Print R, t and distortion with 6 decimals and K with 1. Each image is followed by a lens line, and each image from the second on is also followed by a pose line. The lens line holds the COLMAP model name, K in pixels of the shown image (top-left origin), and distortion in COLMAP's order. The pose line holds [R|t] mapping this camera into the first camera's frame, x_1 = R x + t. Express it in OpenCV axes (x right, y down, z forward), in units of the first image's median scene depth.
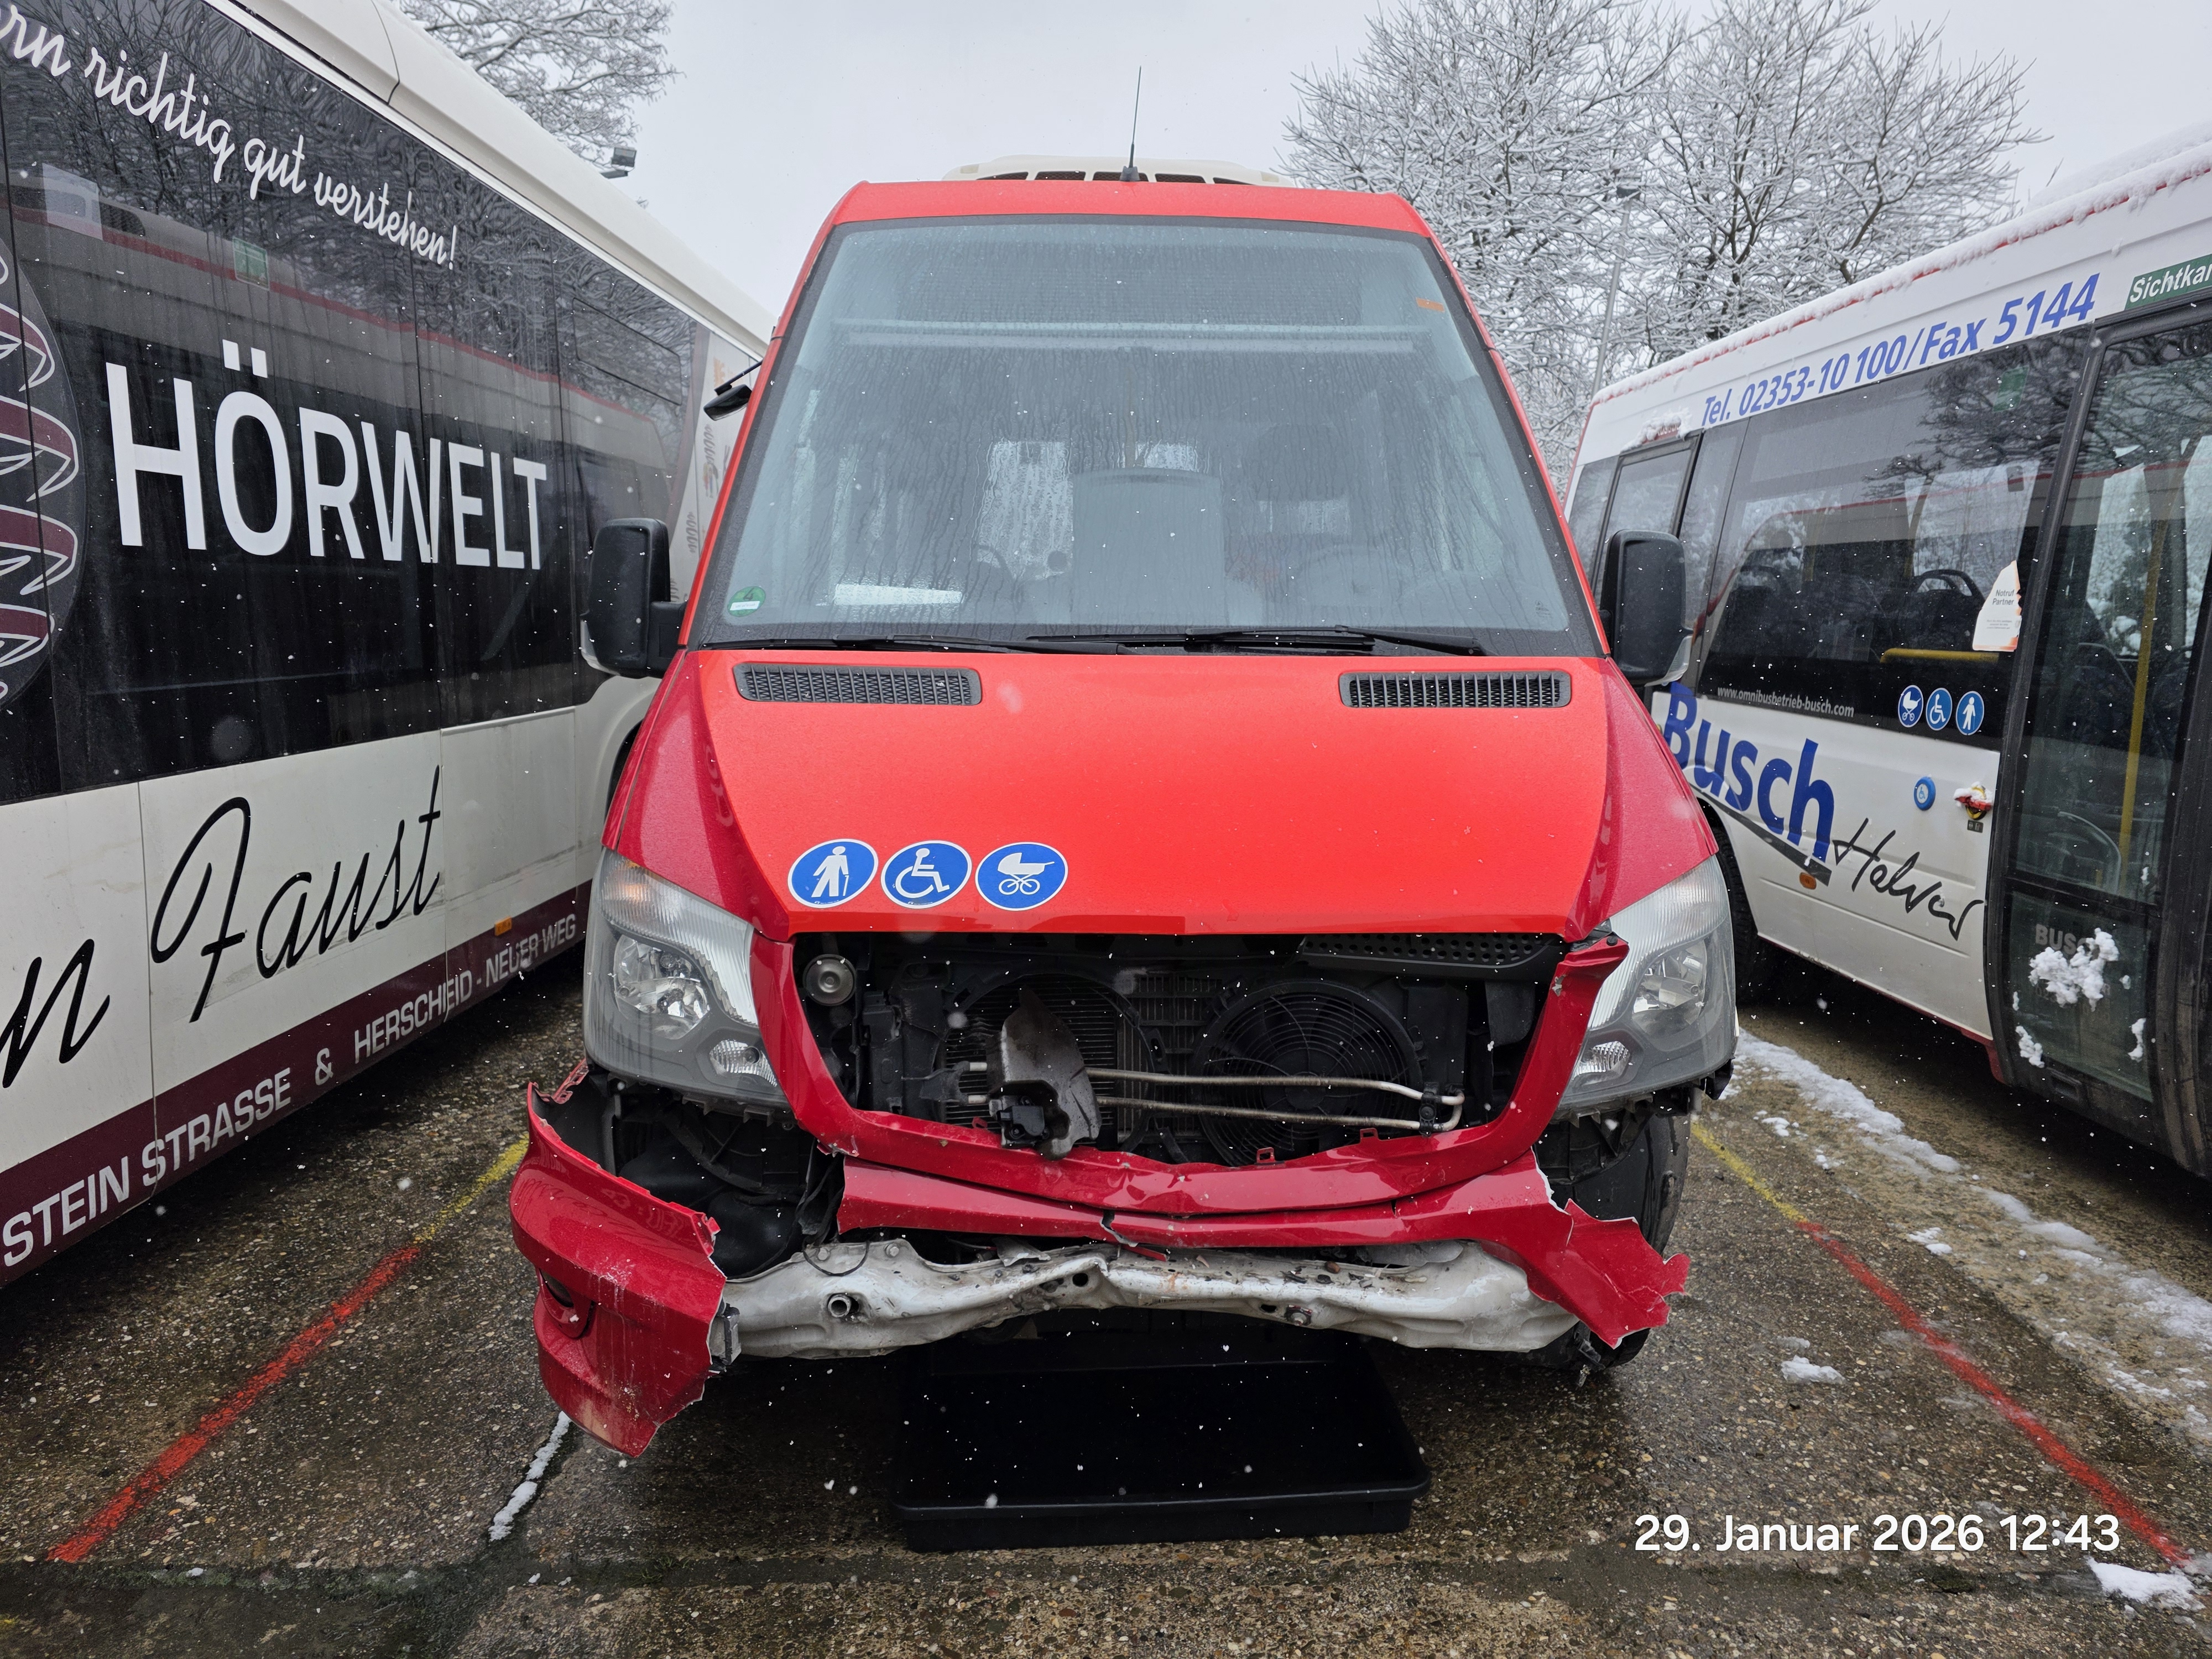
lens RADIAL K [[1517.9, 0, 1142.8], [0, 1517.9, 817.9], [0, 0, 1]] dist [0.052804, -0.045785]
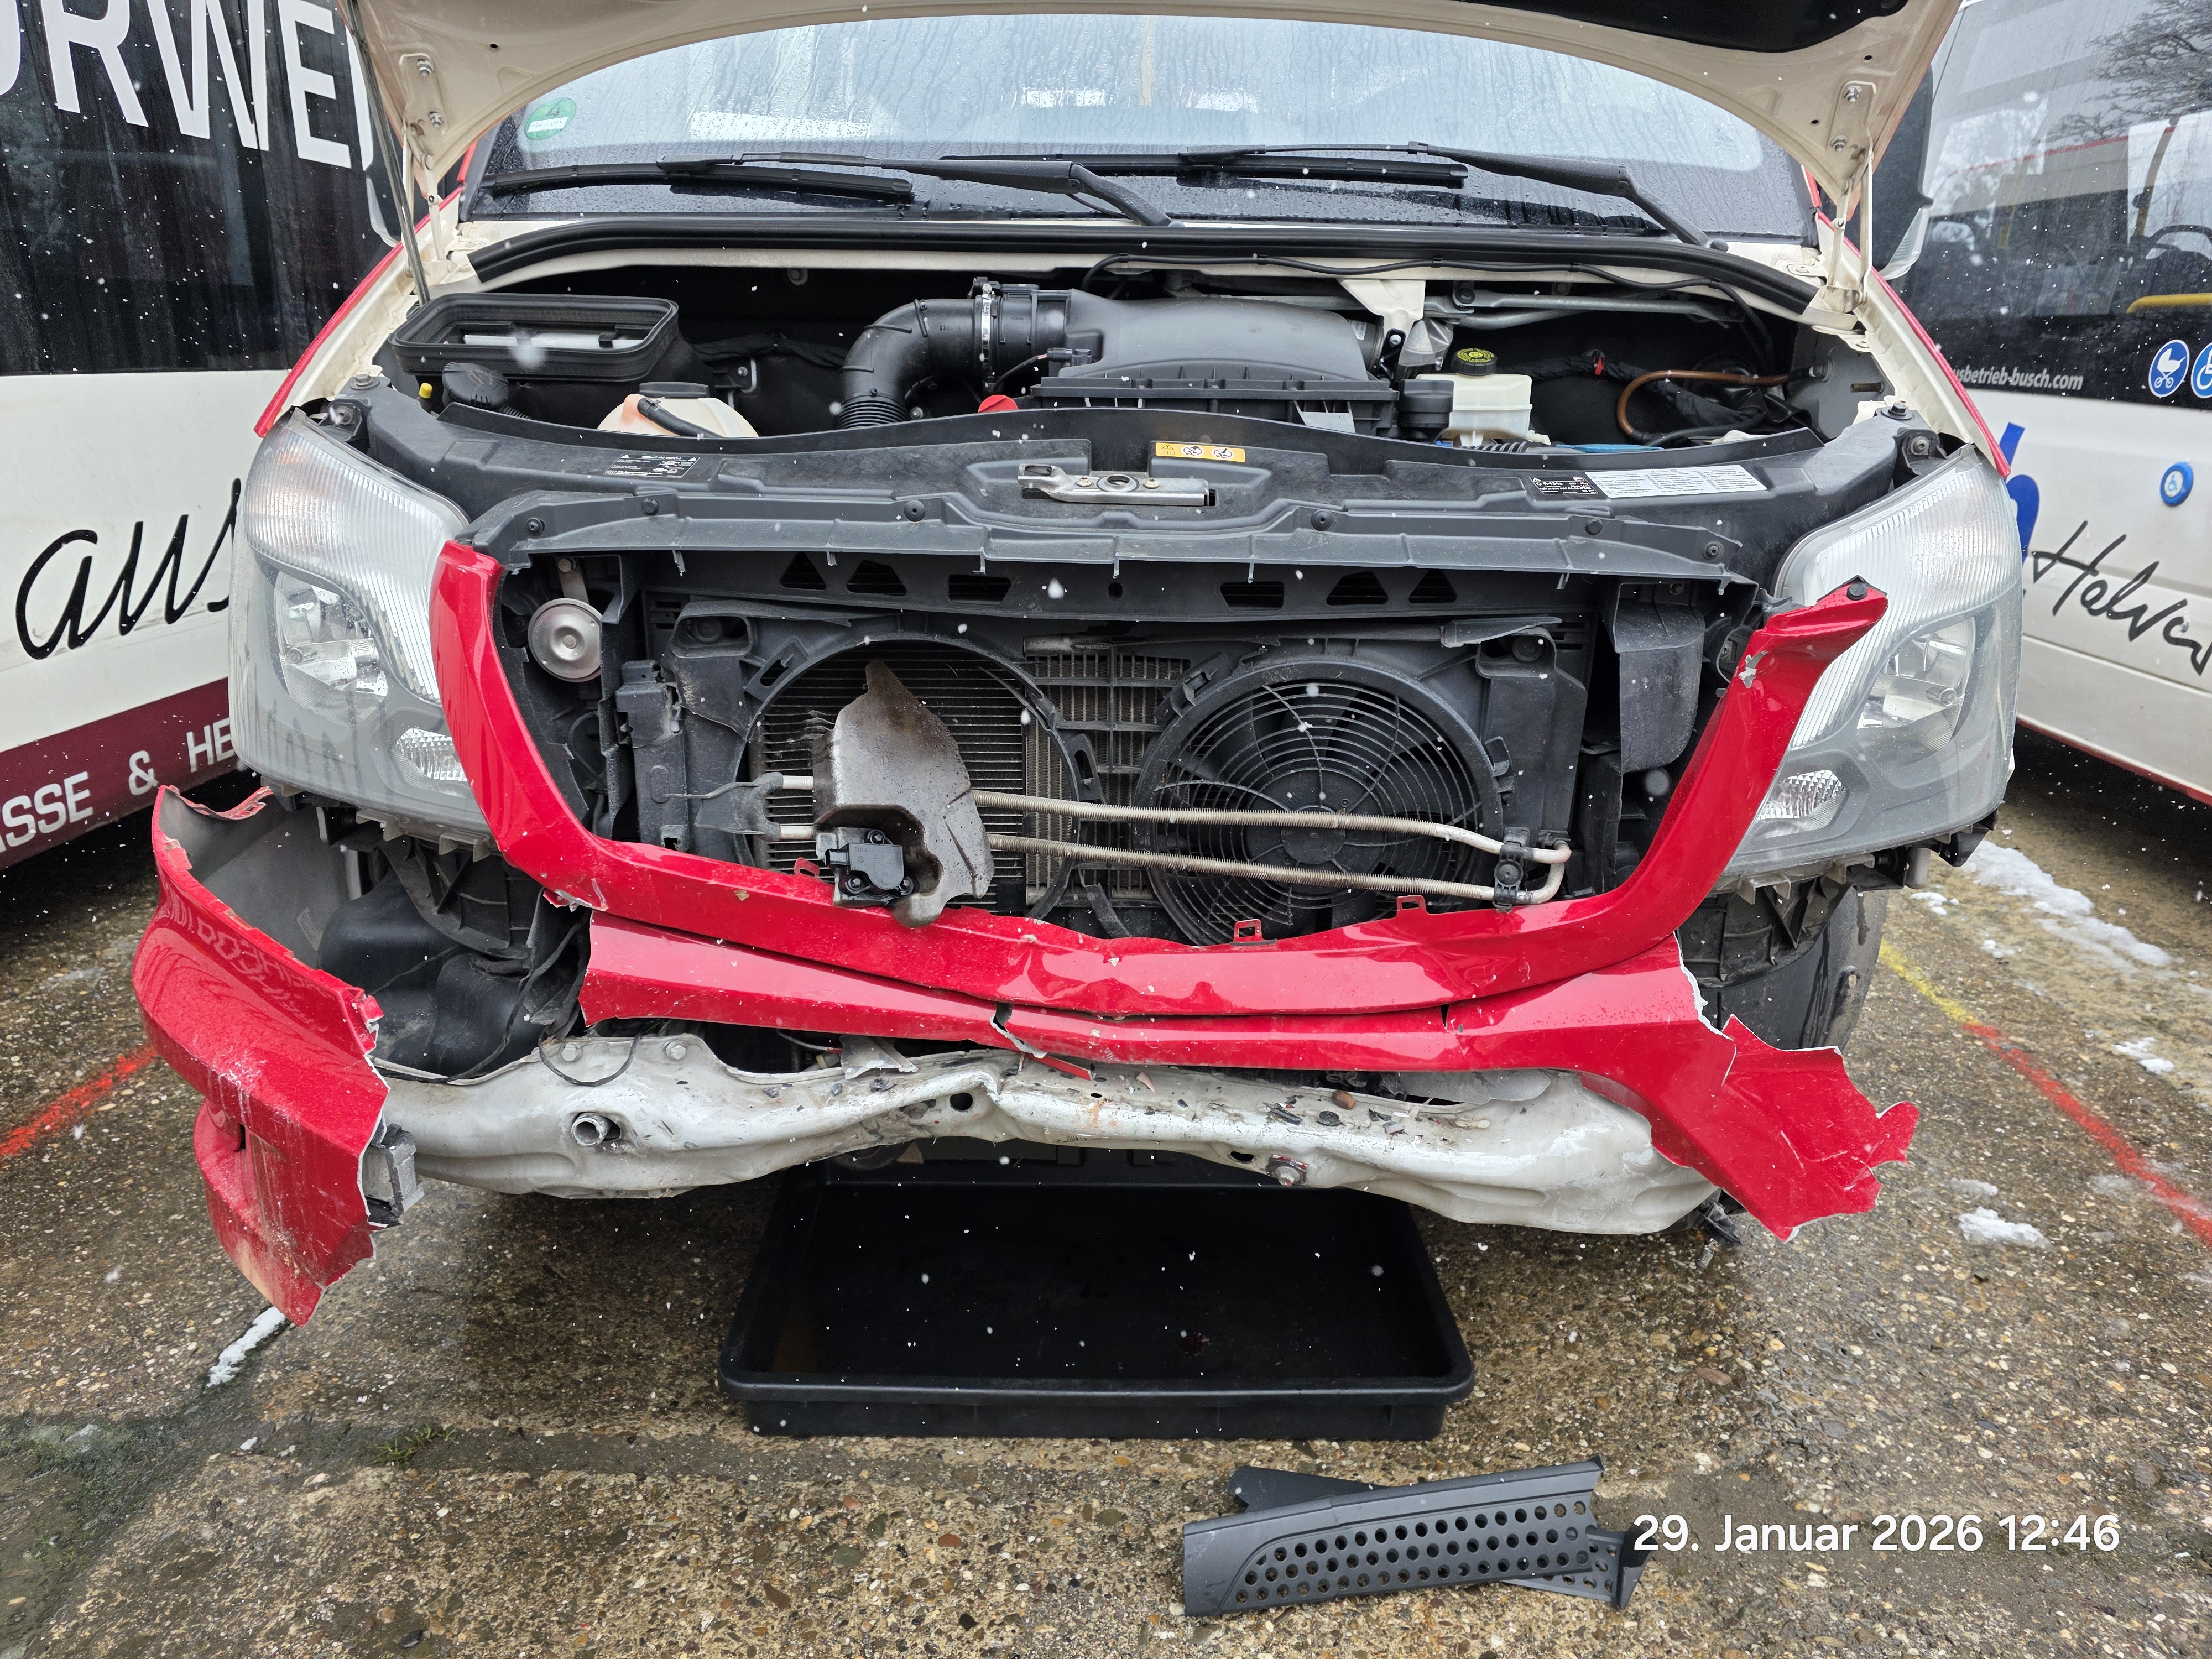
lens RADIAL K [[1517.9, 0, 1091.4], [0, 1517.9, 821.7], [0, 0, 1]] dist [0.052804, -0.045785]
pose [[0.997131, 0.030190, -0.069413, 0.055360], [-0.018431, 0.986256, 0.164192, 0.068205], [0.073416, -0.162442, 0.983983, 0.351528]]
